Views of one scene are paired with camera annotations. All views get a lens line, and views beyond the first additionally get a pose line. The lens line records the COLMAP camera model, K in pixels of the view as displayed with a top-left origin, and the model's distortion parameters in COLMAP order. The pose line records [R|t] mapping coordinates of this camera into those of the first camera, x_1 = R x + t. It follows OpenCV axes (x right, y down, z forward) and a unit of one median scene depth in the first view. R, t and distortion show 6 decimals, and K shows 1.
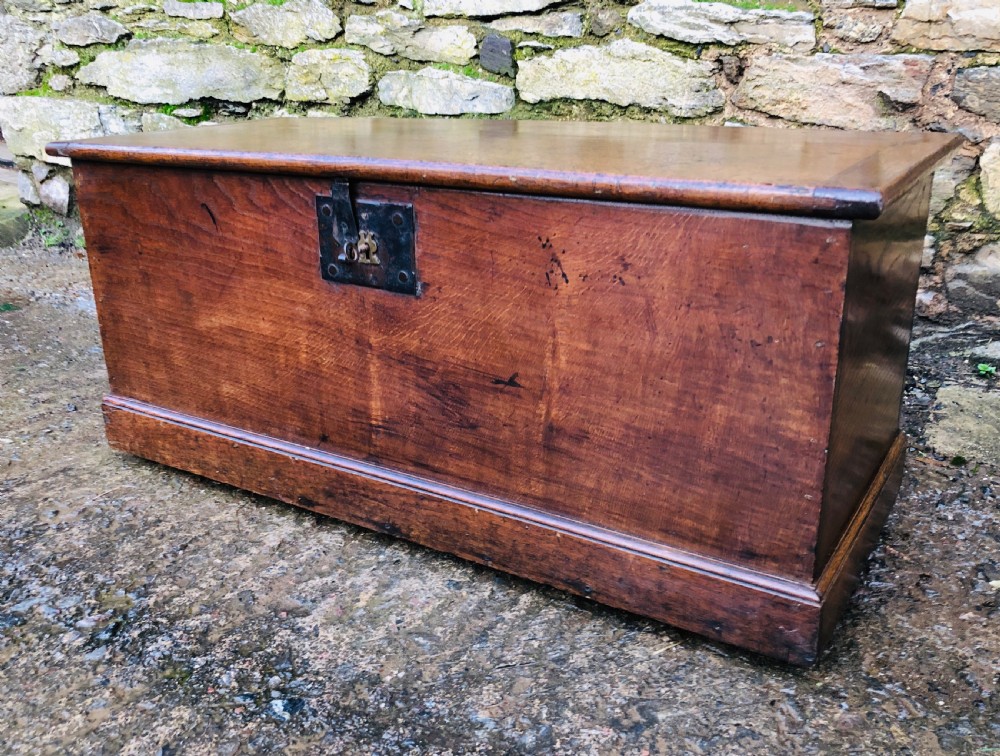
lens RADIAL K [[945.3, 0, 500.0], [0, 945.3, 378.0], [0, 0, 1]] dist [0.004095, 0.023488]
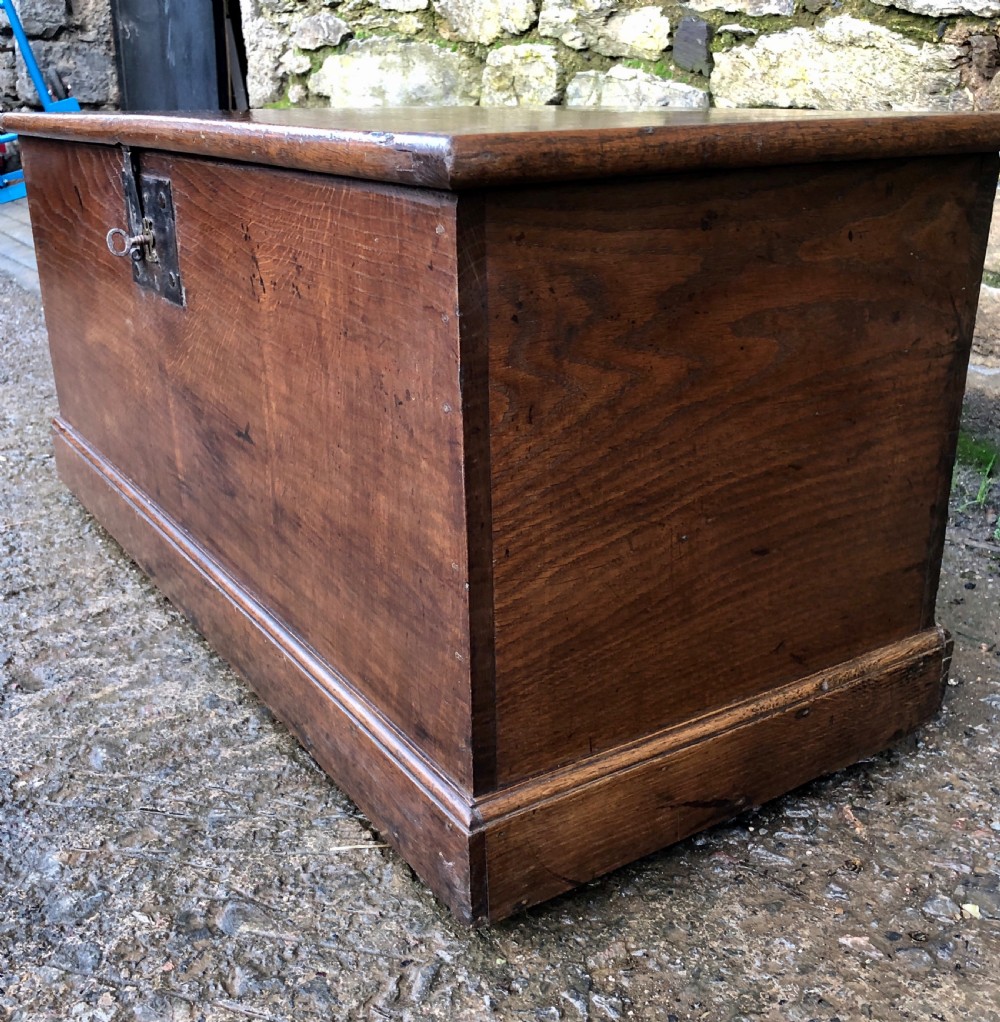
lens RADIAL K [[1160.4, 0, 497.4], [0, 1160.4, 525.4], [0, 0, 1]] dist [-0.023158, 0.080386]
pose [[0.903025, 0.163400, -0.397299, 0.311250], [-0.155349, 0.986458, 0.052611, -0.002295], [0.400515, 0.014211, 0.916180, 0.149112]]
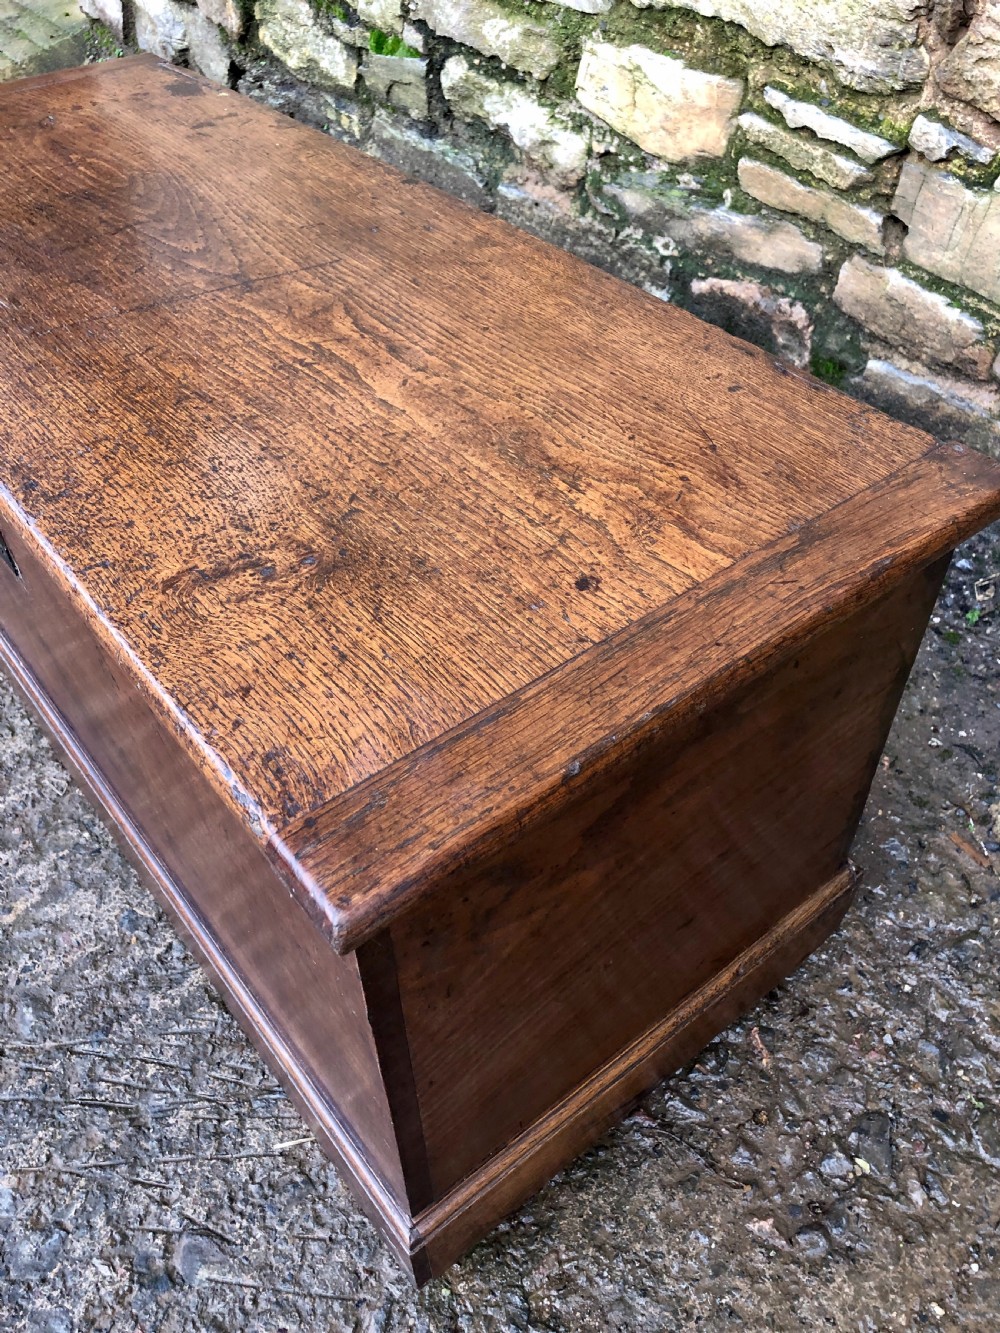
lens RADIAL K [[1101.4, 0, 507.7], [0, 1101.4, 657.1], [0, 0, 1]] dist [0.013559, -0.011374]
pose [[0.944376, 0.235848, -0.229195, 0.238452], [-0.123362, 0.900078, 0.417902, -0.229865], [0.304855, -0.366383, 0.879106, 0.246576]]
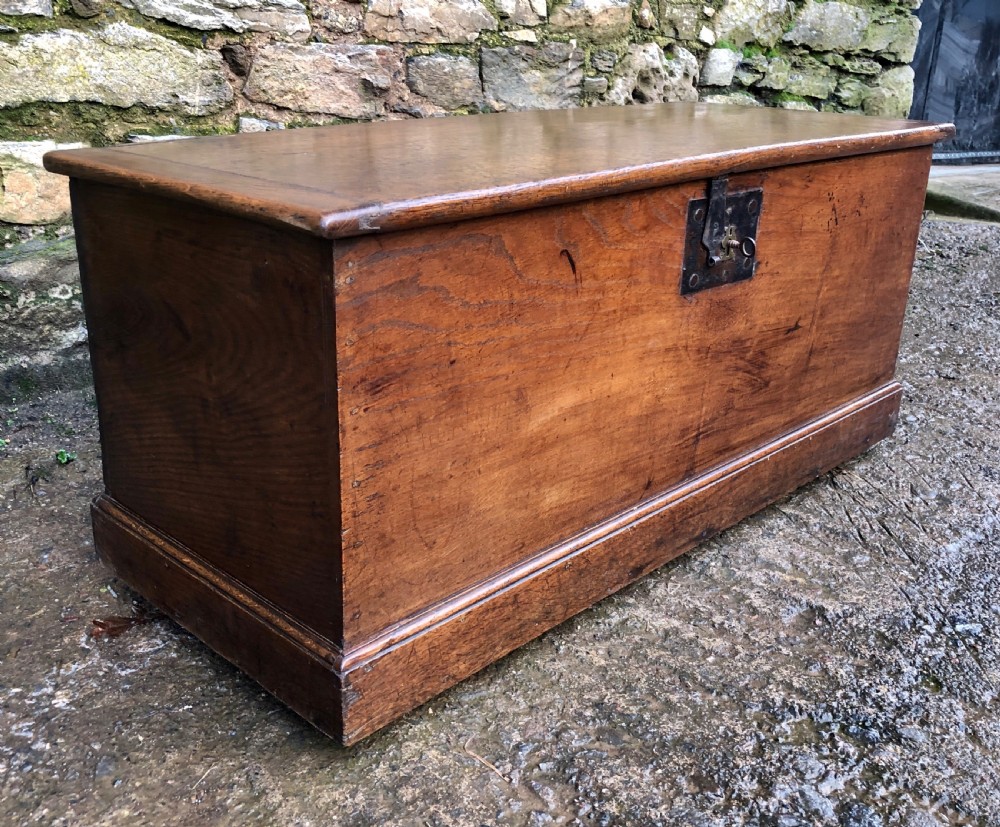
lens RADIAL K [[1047.4, 0, 487.2], [0, 1047.4, 387.3], [0, 0, 1]] dist [0.012665, -0.012728]
pose [[0.213740, -0.299522, 0.929840, -0.730945], [0.309598, 0.923540, 0.226326, -0.189940], [-0.926534, 0.239501, 0.290129, 0.563766]]
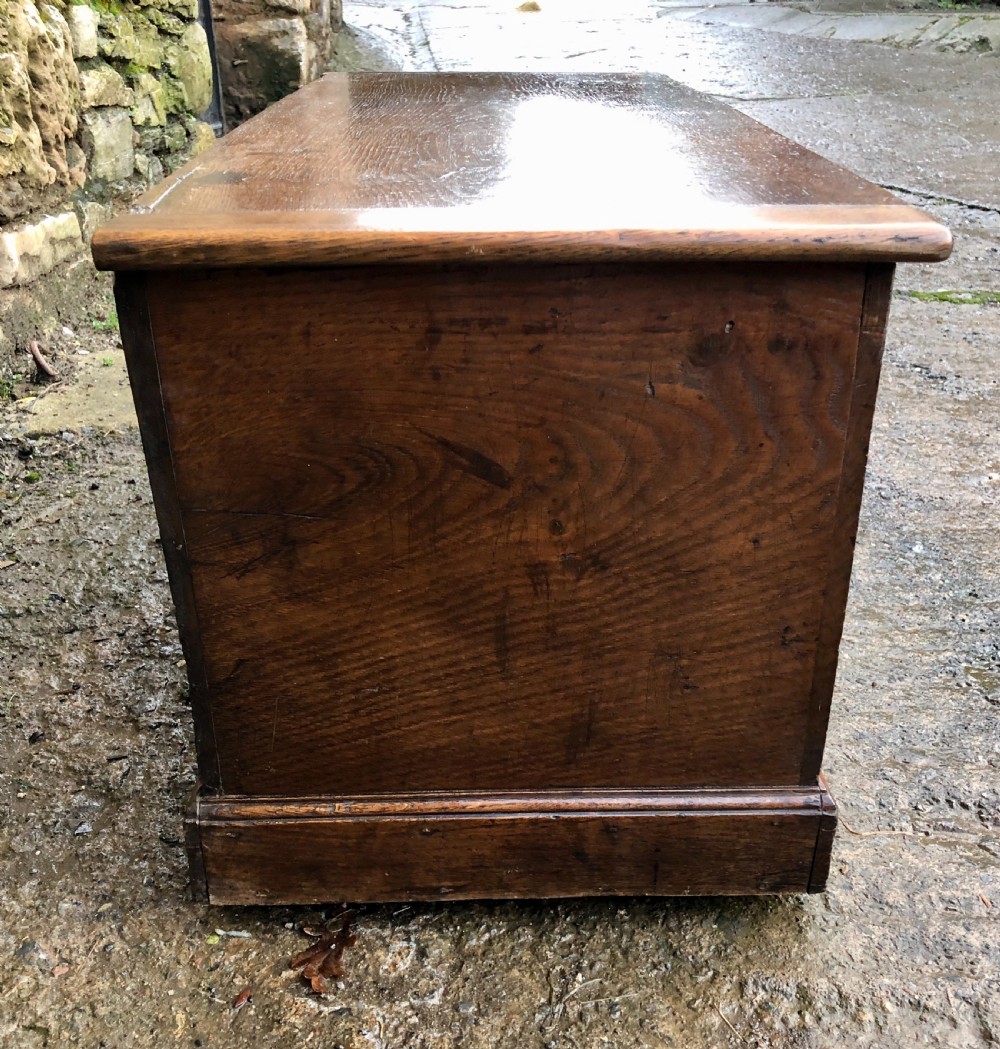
lens RADIAL K [[1165.1, 0, 513.9], [0, 1165.1, 618.2], [0, 0, 1]] dist [0.063741, -0.076820]
pose [[-0.554170, -0.376273, 0.742505, -0.570025], [0.295762, 0.744791, 0.598174, -0.335062], [-0.778088, 0.551095, -0.301453, 0.986301]]
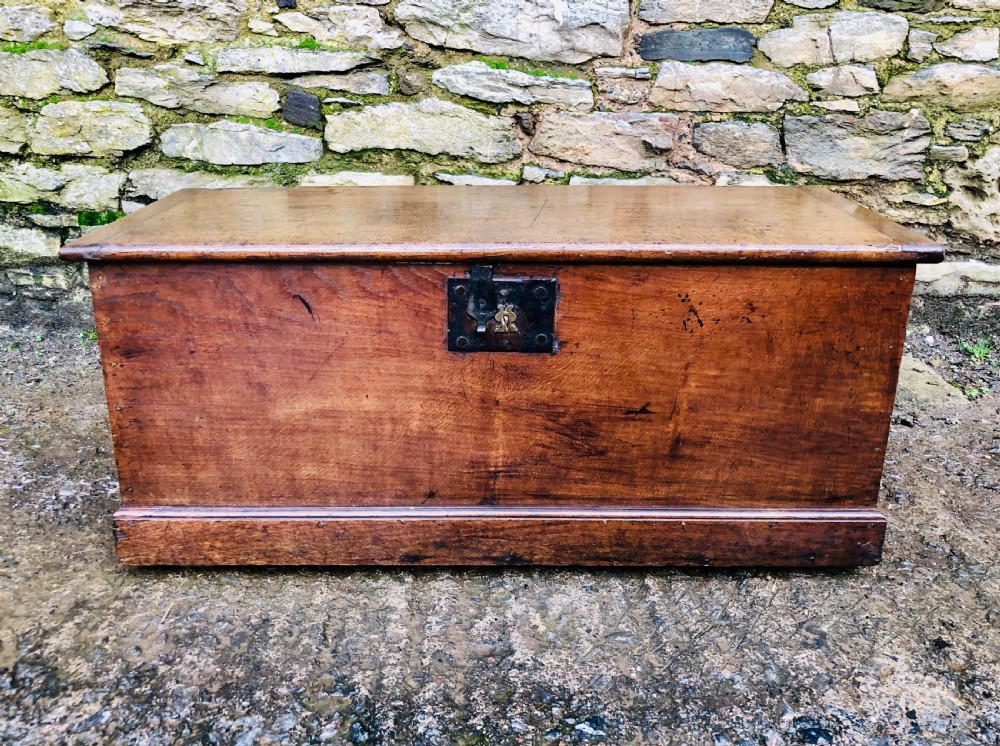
lens RADIAL K [[890.9, 0, 504.1], [0, 890.9, 332.0], [0, 0, 1]] dist [0.020957, -0.017747]
pose [[0.844645, -0.146633, 0.514852, -0.413794], [0.162608, 0.986588, 0.014218, -0.081400], [-0.510032, 0.071710, 0.857161, 0.046428]]
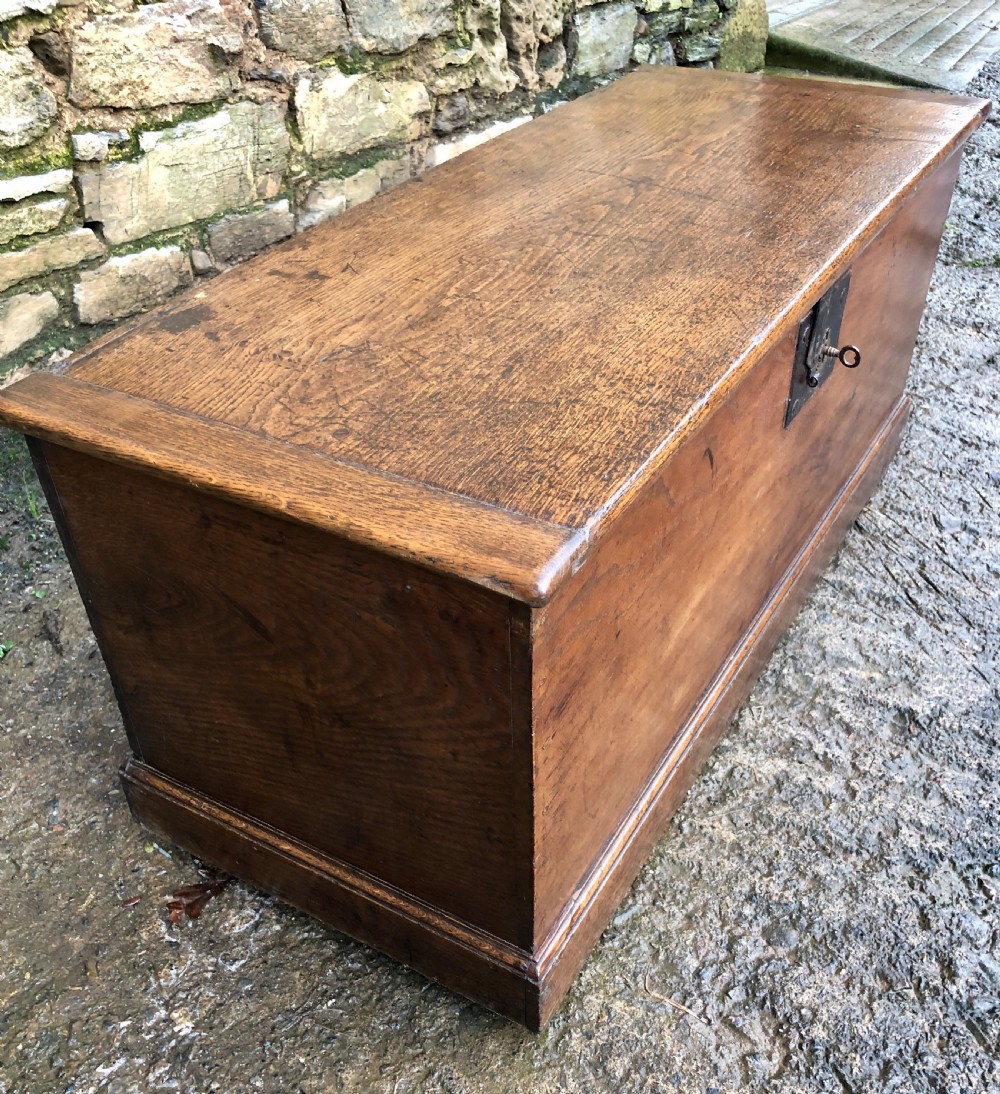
lens RADIAL K [[1090.8, 0, 502.6], [0, 1090.8, 620.1], [0, 0, 1]] dist [0.005501, 0.014881]
pose [[-0.025101, -0.605970, 0.795091, -0.607528], [0.359570, 0.736640, 0.572774, -0.359353], [-0.932780, 0.300268, 0.199399, 0.675240]]
